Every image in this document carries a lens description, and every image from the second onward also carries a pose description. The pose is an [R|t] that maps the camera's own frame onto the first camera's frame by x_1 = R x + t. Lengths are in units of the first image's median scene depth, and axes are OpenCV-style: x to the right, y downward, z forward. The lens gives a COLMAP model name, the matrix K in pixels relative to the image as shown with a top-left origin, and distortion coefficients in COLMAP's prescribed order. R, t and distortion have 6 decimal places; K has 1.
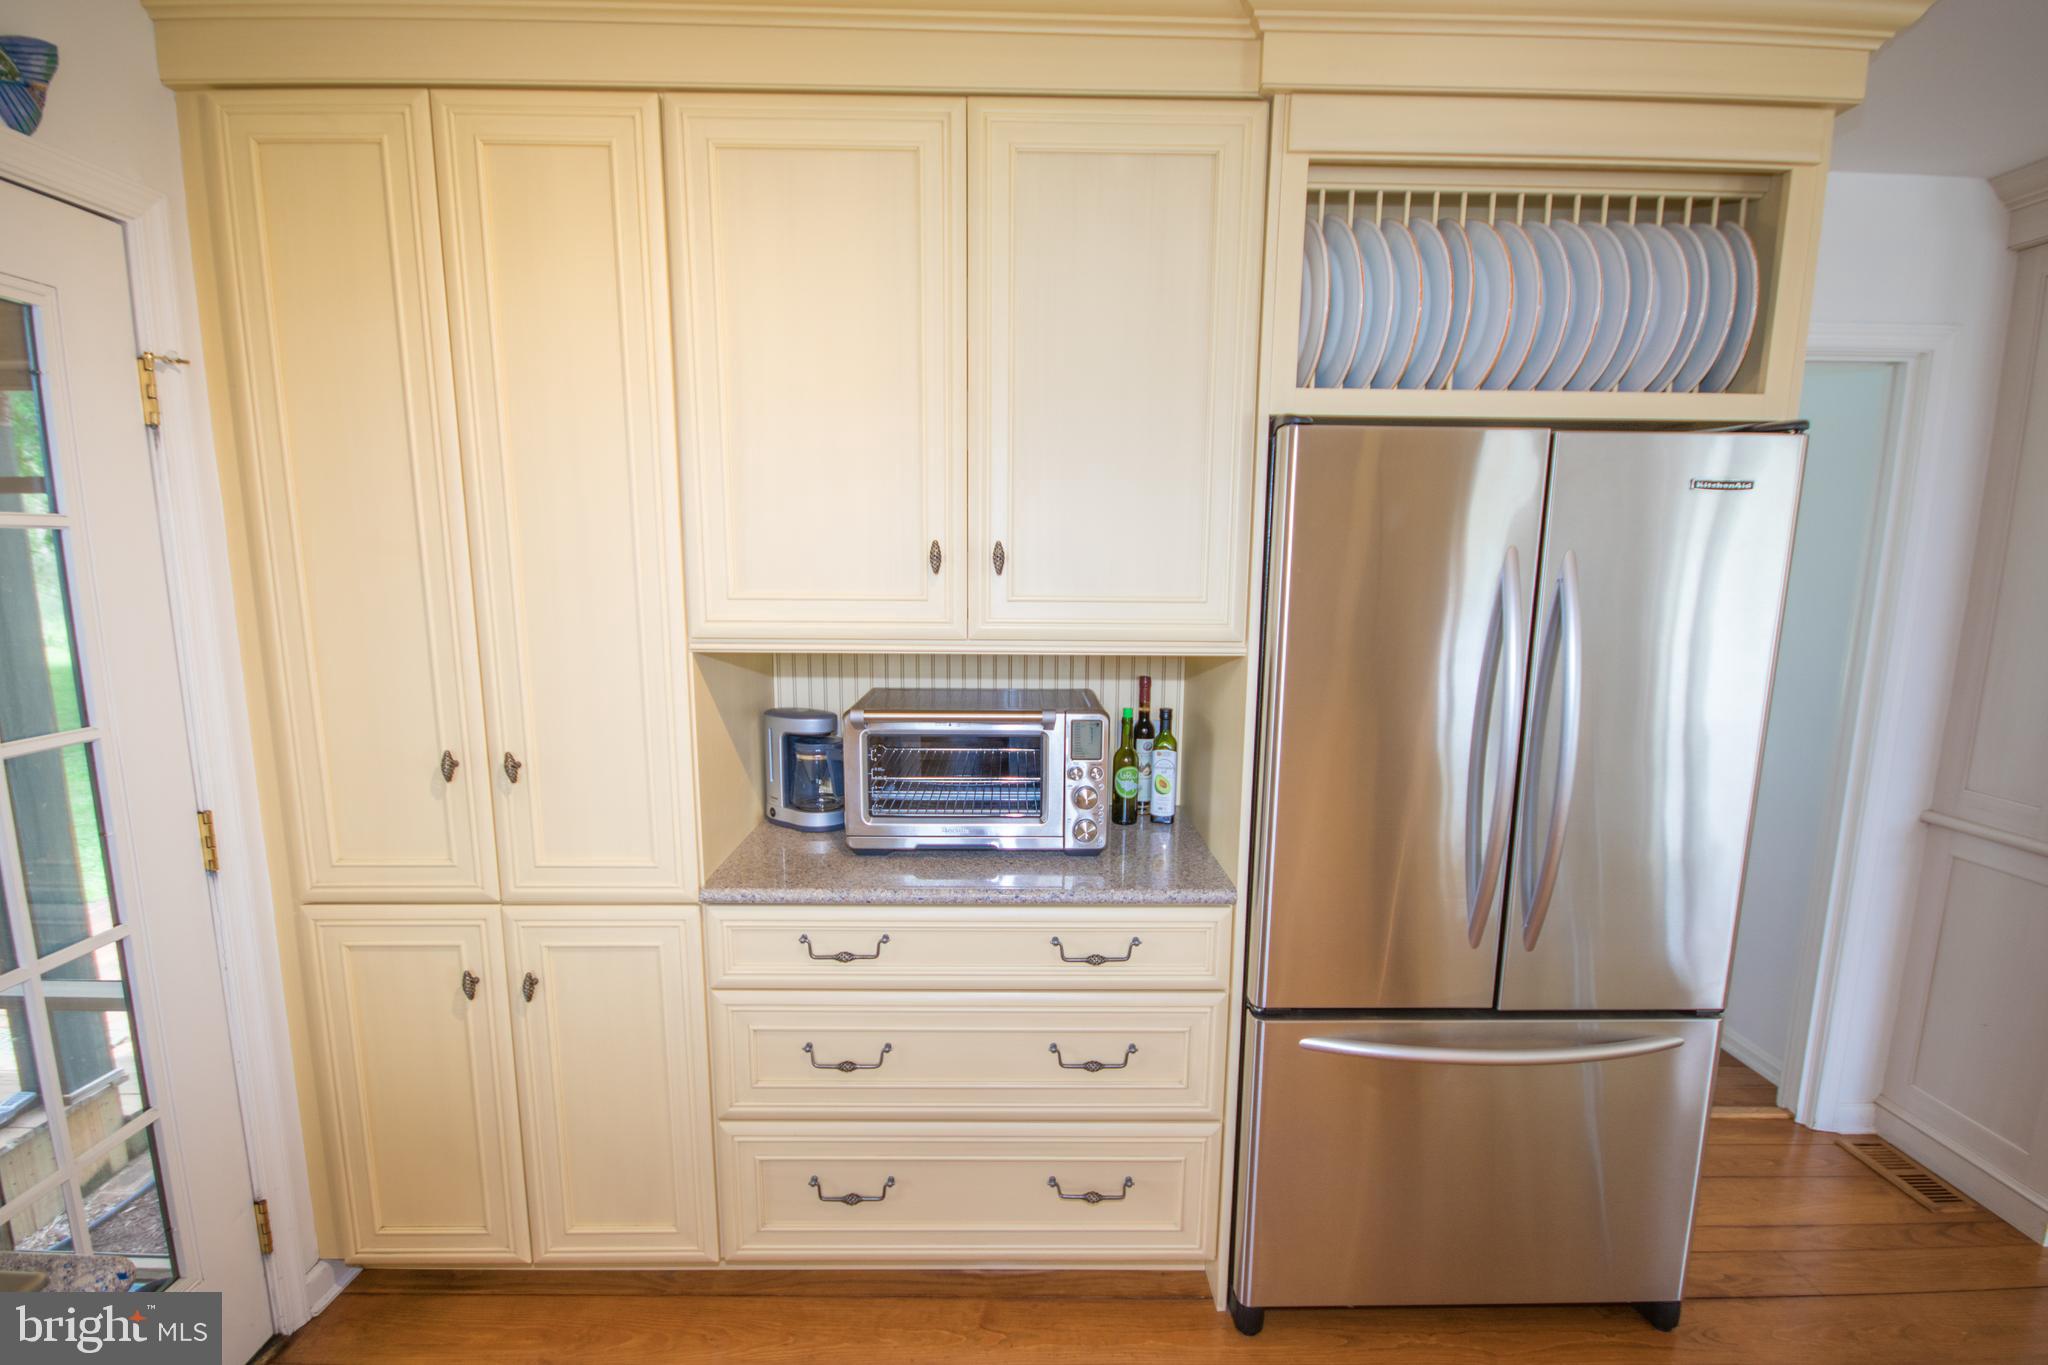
lens RADIAL K [[954.1, 0, 1027.1], [0, 954.1, 705.1], [0, 0, 1]] dist [0.002586, -0.007432]
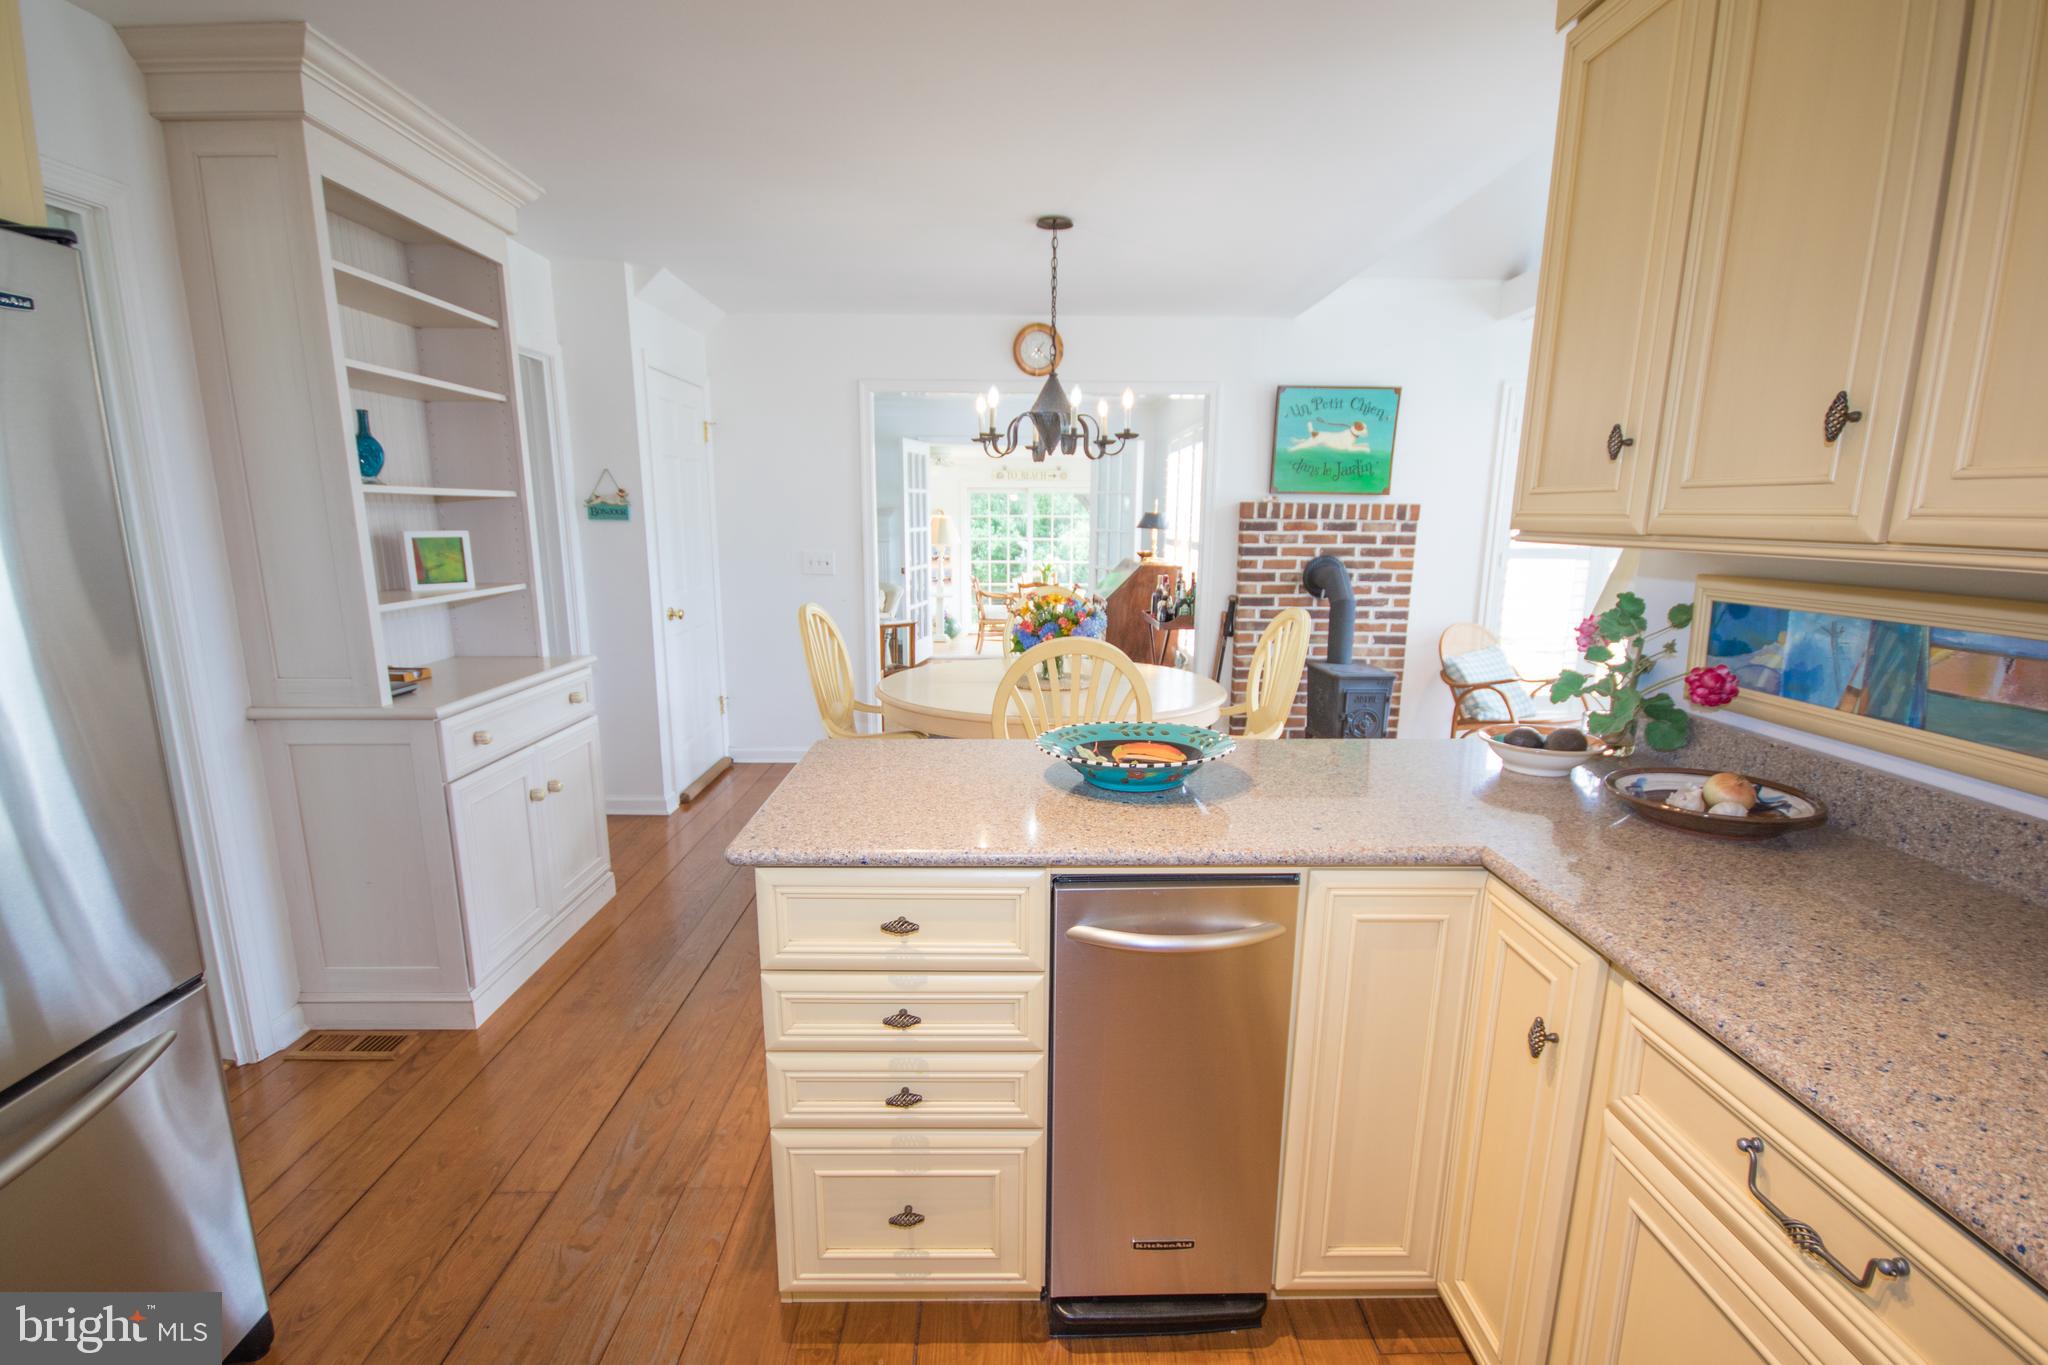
lens RADIAL K [[954.1, 0, 1021.5], [0, 954.1, 709.3], [0, 0, 1]] dist [0.002586, -0.007432]
pose [[0.002683, -0.211261, 0.977426, -0.022504], [0.149808, 0.966484, 0.208485, 0.036042], [-0.988712, 0.145867, 0.034242, 0.235434]]
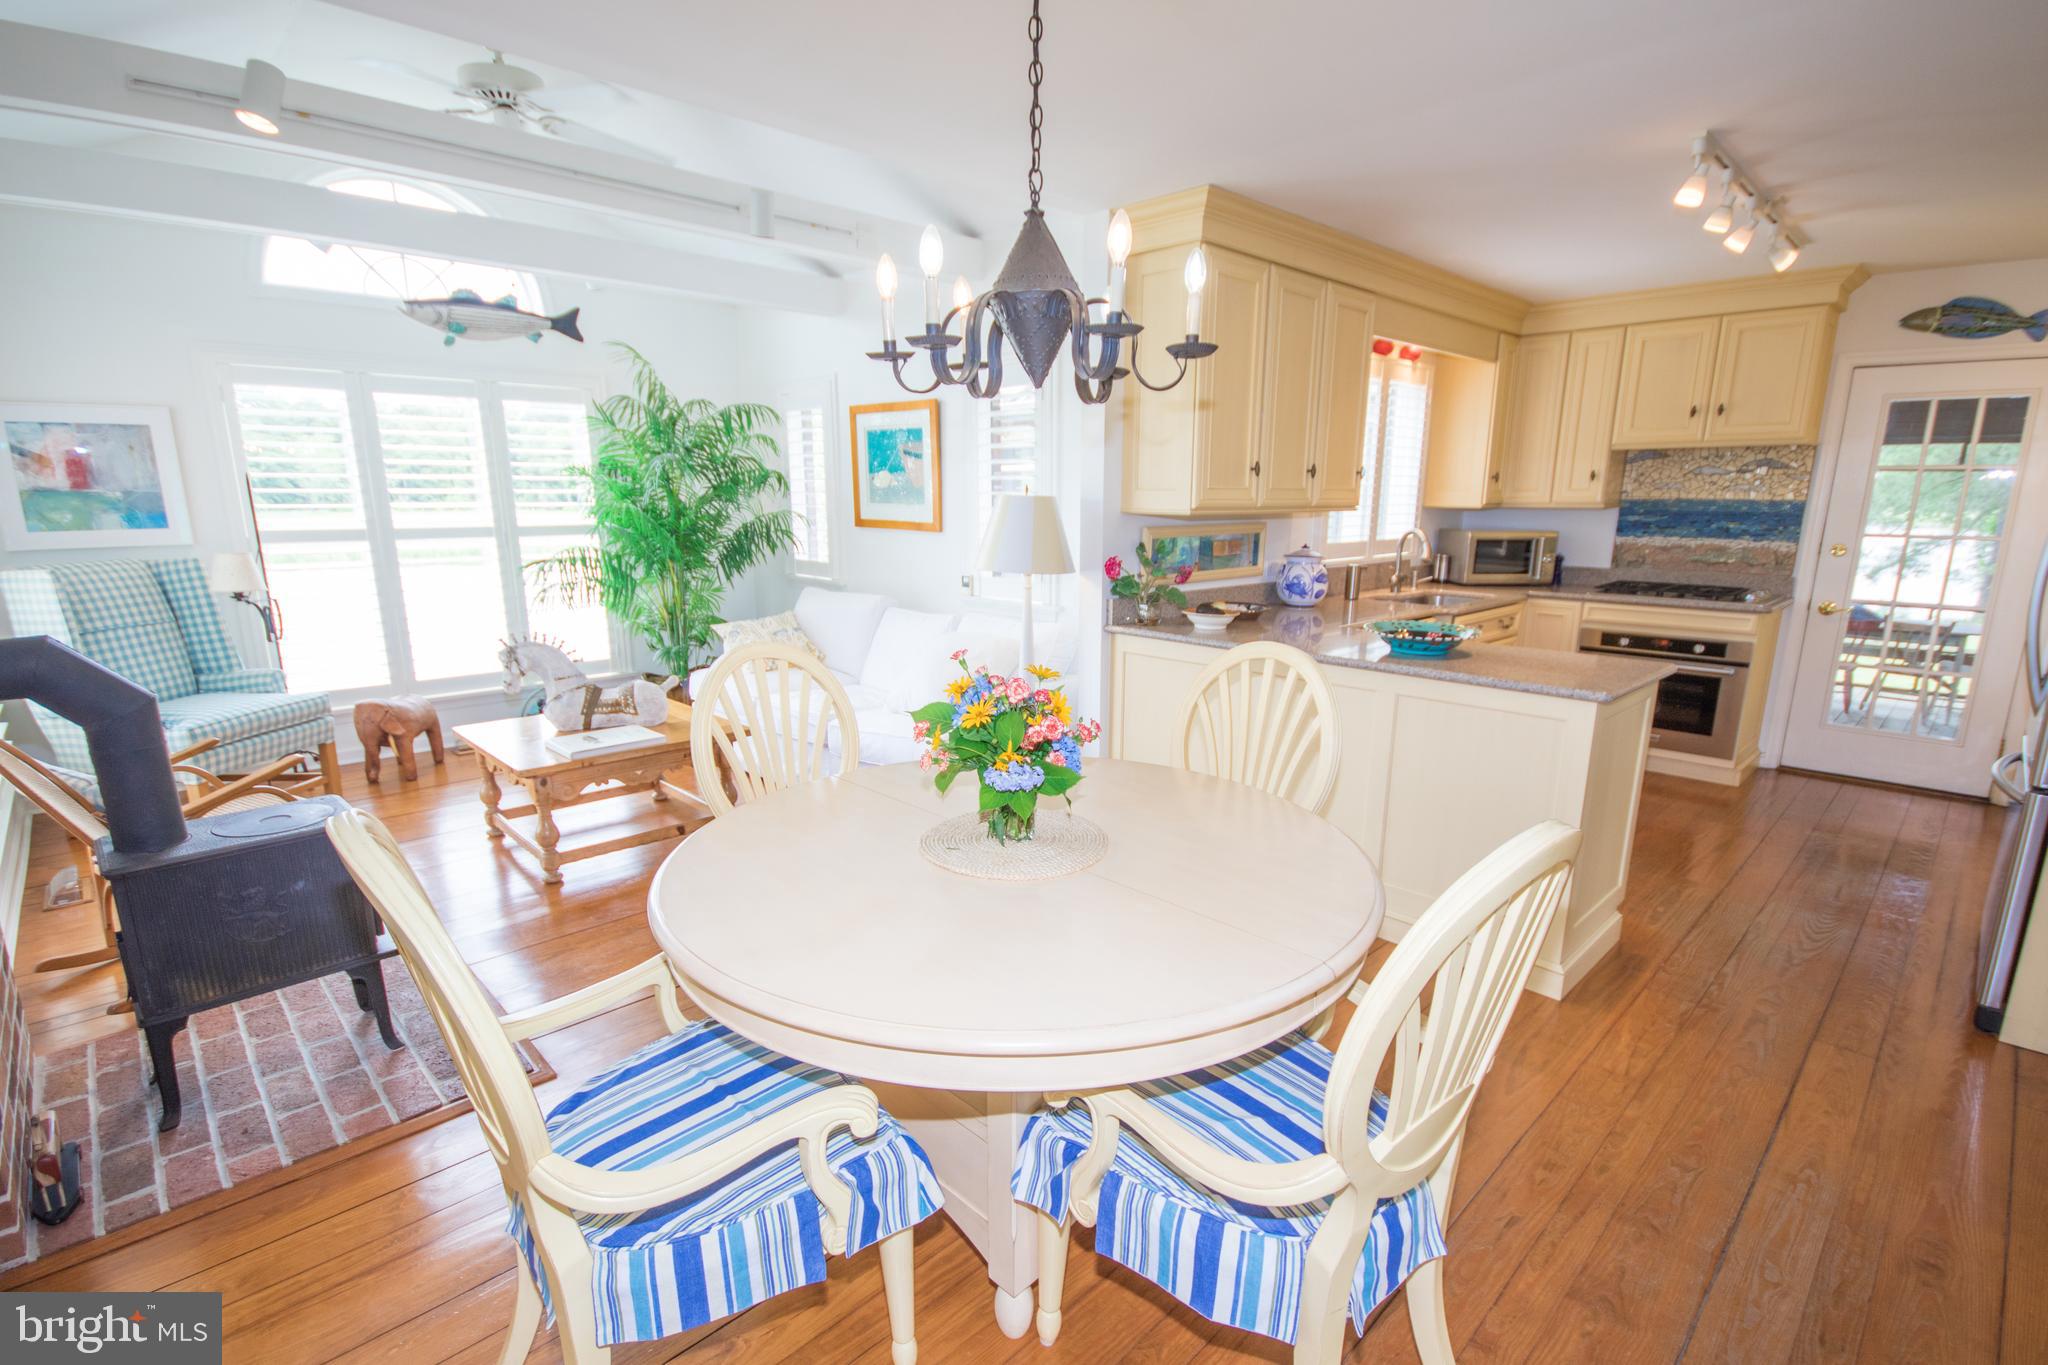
lens RADIAL K [[954.1, 0, 1009.7], [0, 954.1, 721.5], [0, 0, 1]] dist [0.002586, -0.007432]
pose [[-0.737105, 0.145370, -0.659957, 2.678135], [-0.116401, 0.934680, 0.335892, -0.055913], [0.665678, 0.324407, -0.672037, 0.892829]]
